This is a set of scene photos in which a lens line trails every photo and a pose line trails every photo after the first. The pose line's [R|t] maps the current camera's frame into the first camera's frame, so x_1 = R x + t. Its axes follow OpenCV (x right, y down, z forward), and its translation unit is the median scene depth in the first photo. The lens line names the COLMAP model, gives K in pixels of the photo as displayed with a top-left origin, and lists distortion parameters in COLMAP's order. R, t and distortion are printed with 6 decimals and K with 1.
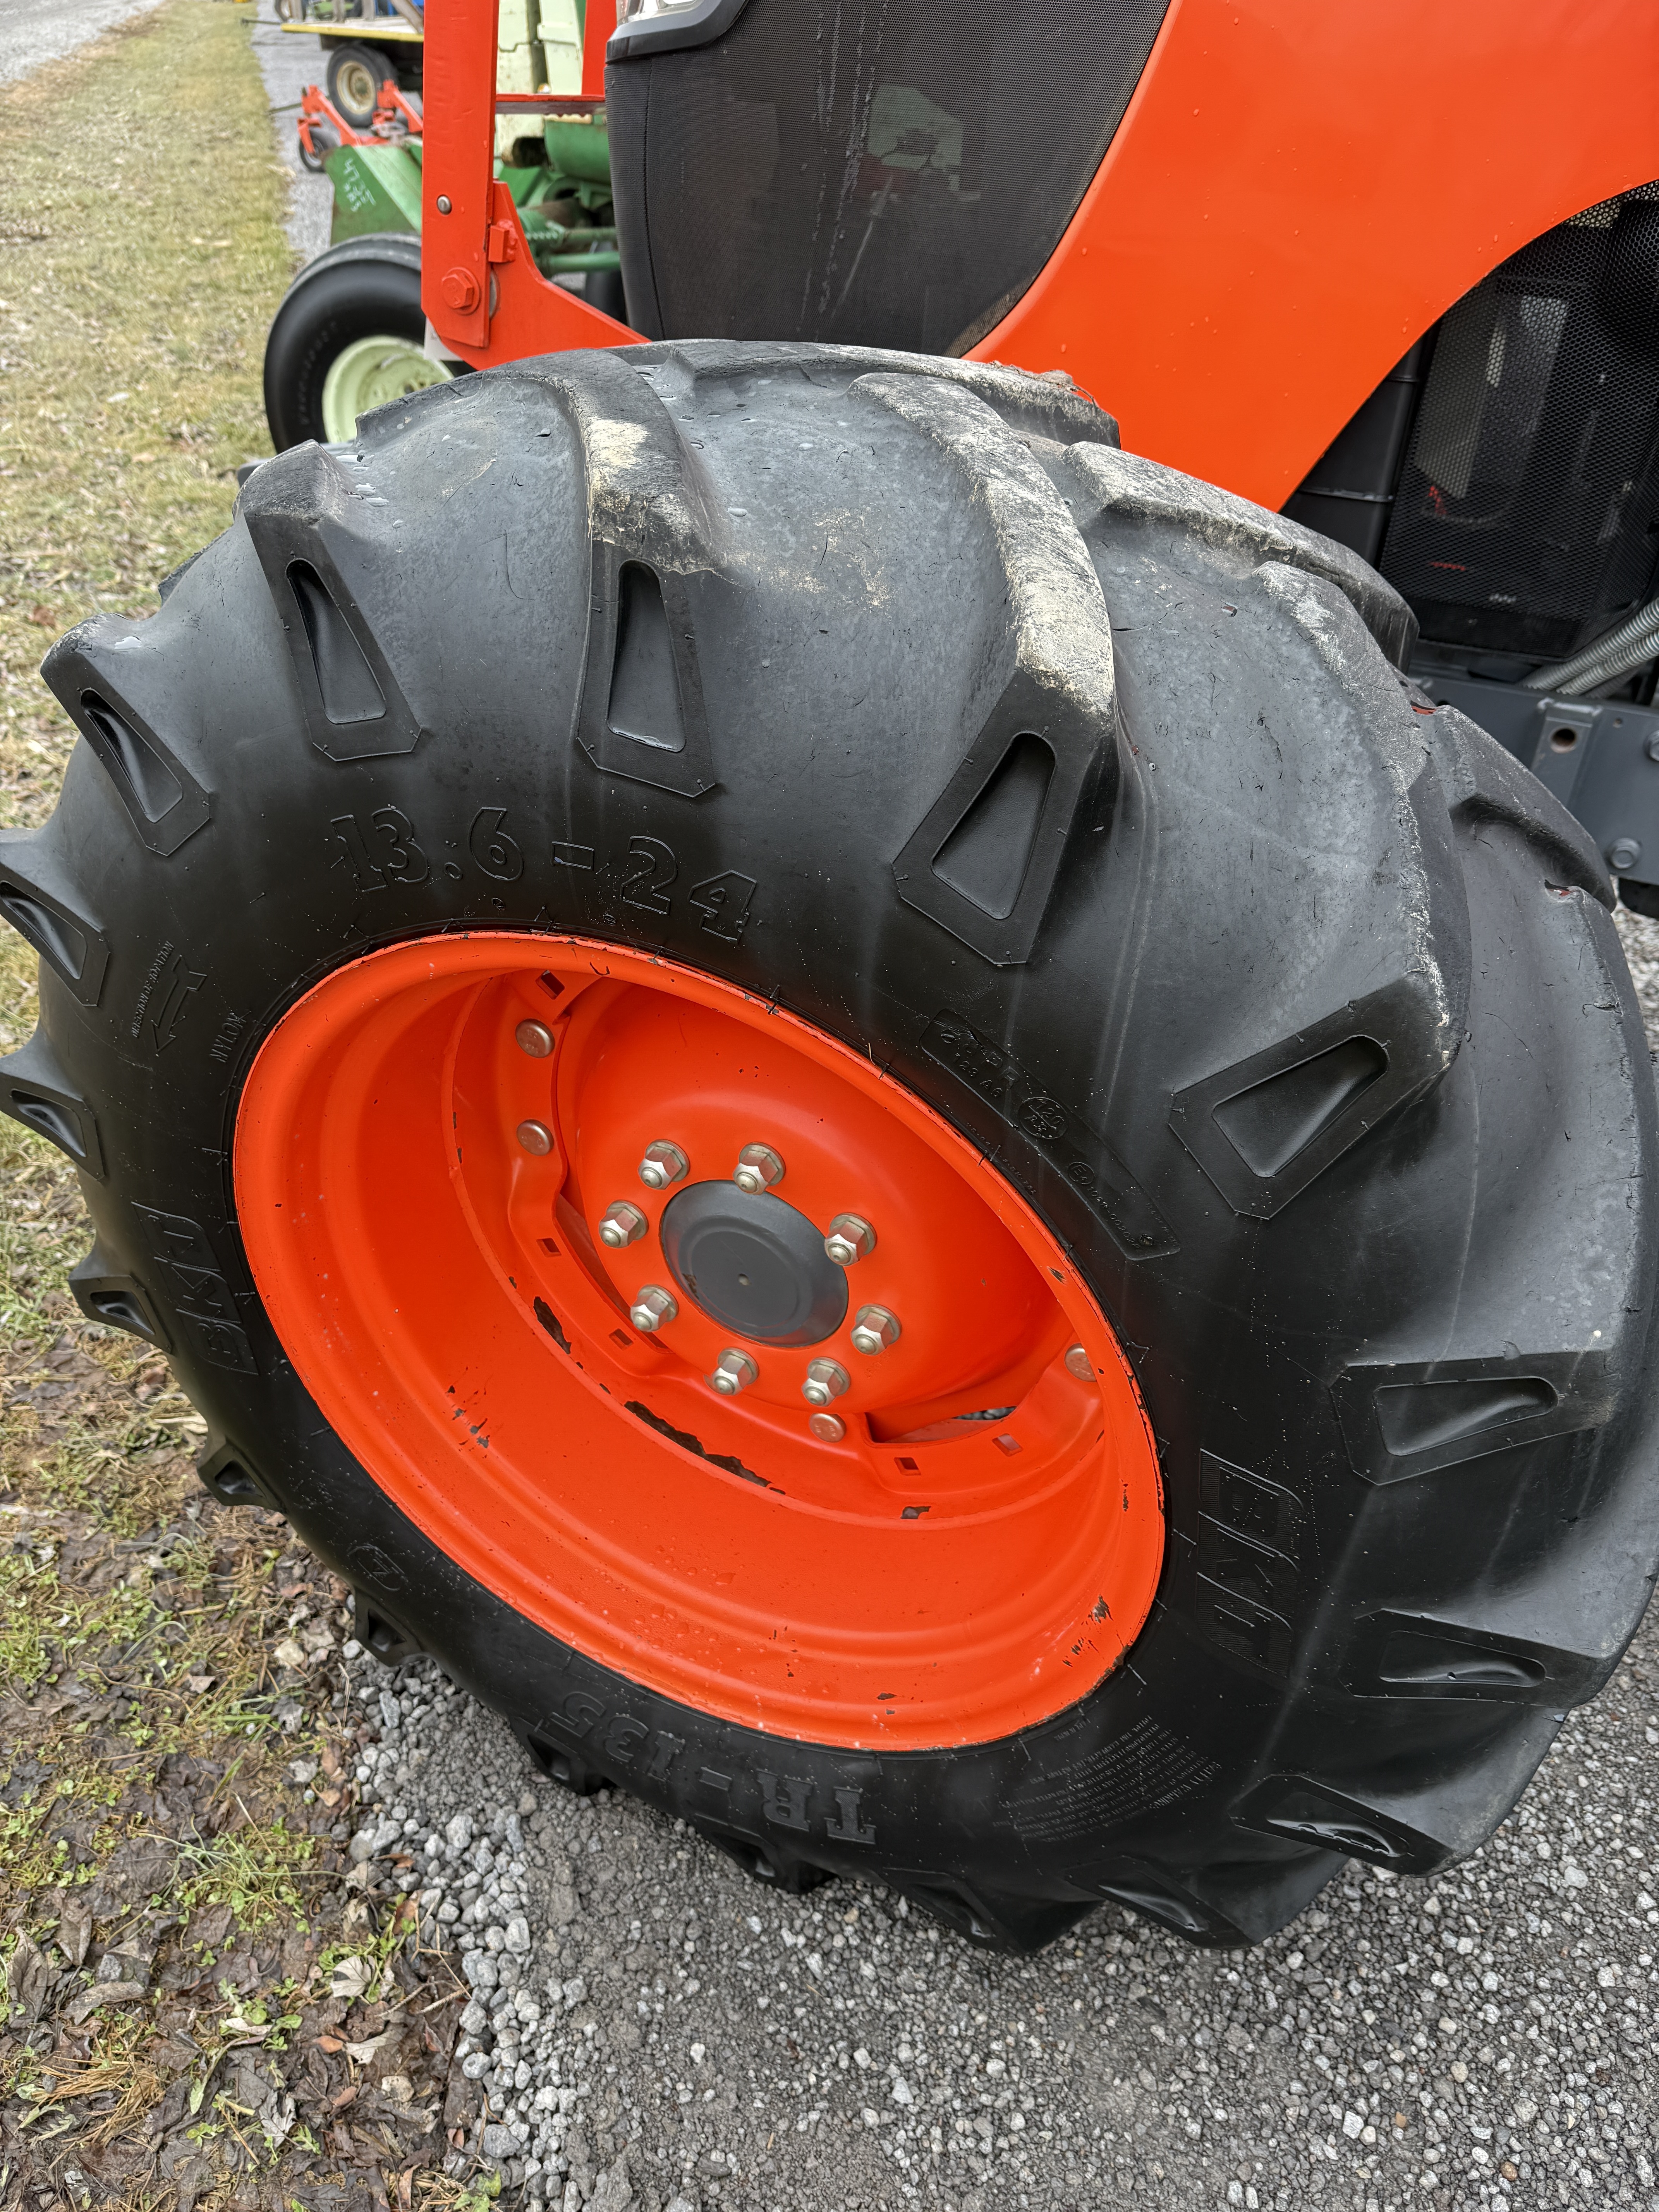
lens RADIAL K [[1582.2, 0, 887.1], [0, 1582.2, 1094.4], [0, 0, 1]] dist [0.008588, -0.008681]
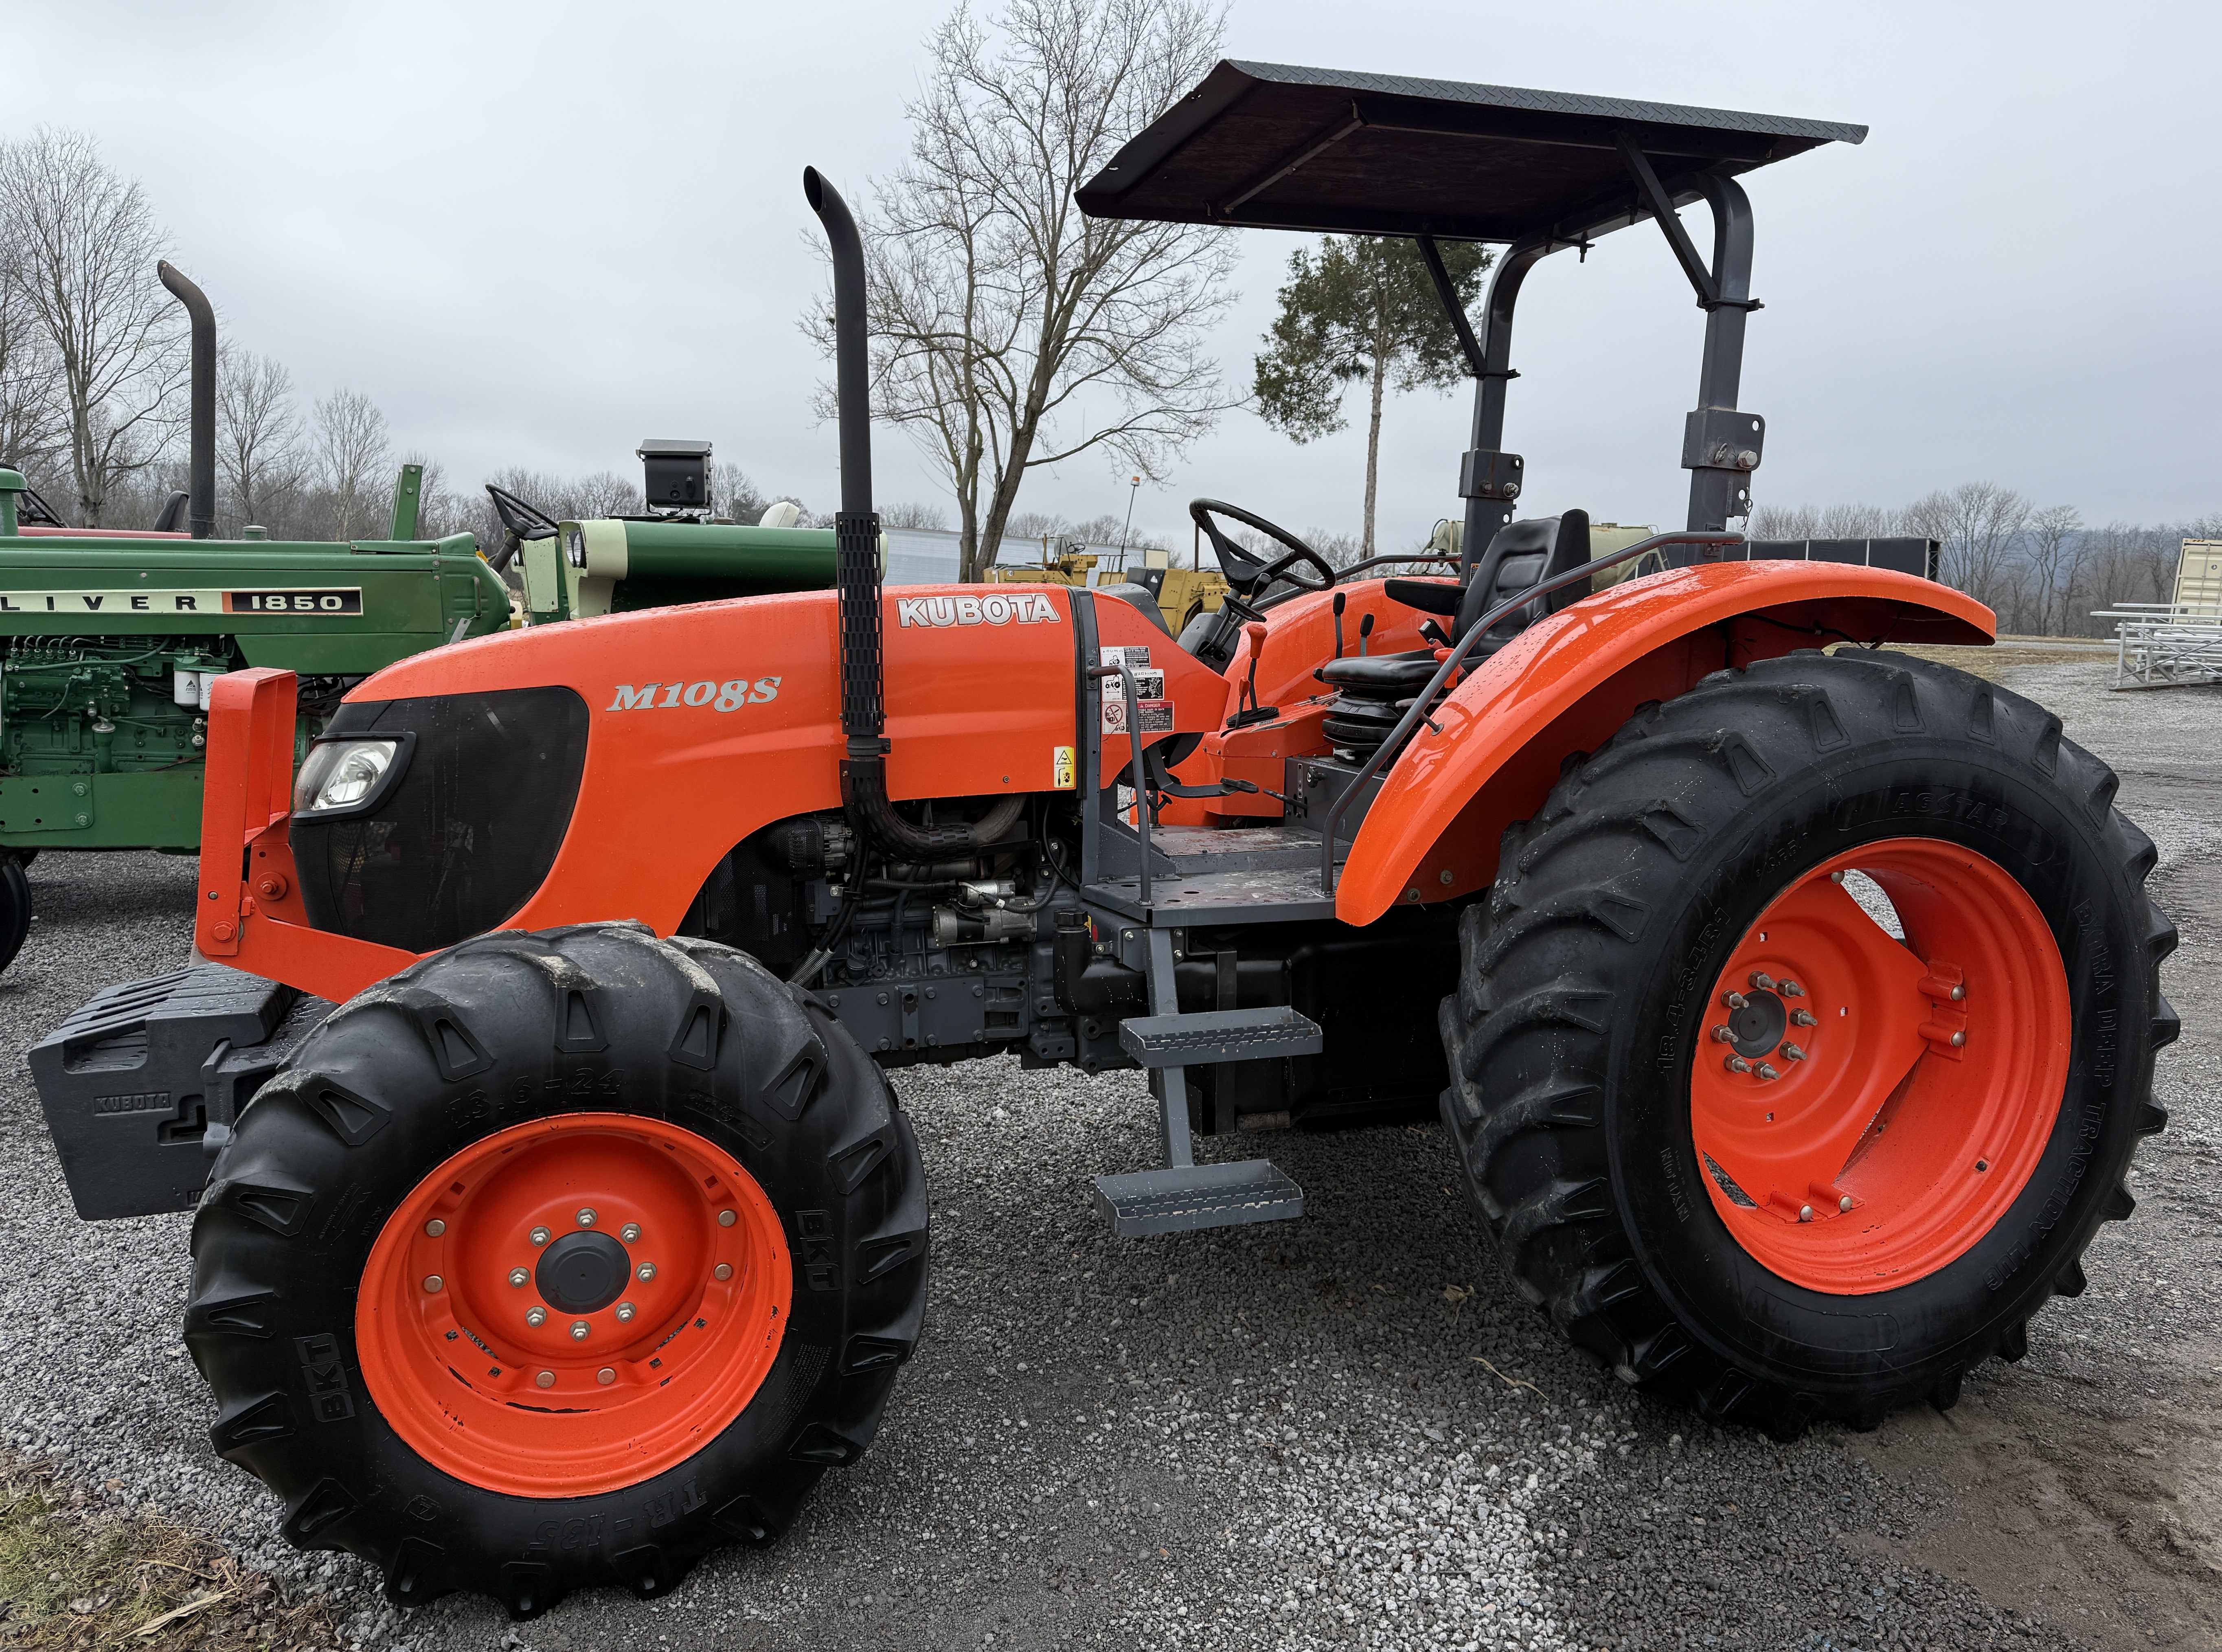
lens RADIAL K [[1505.1, 0, 1114.8], [0, 1505.1, 860.6], [0, 0, 1]] dist [0.057615, -0.050712]
pose [[0.754790, -0.158010, 0.636651, -1.144653], [0.405307, 0.875462, -0.263237, 0.668793], [-0.515770, 0.456727, 0.724832, -1.859804]]
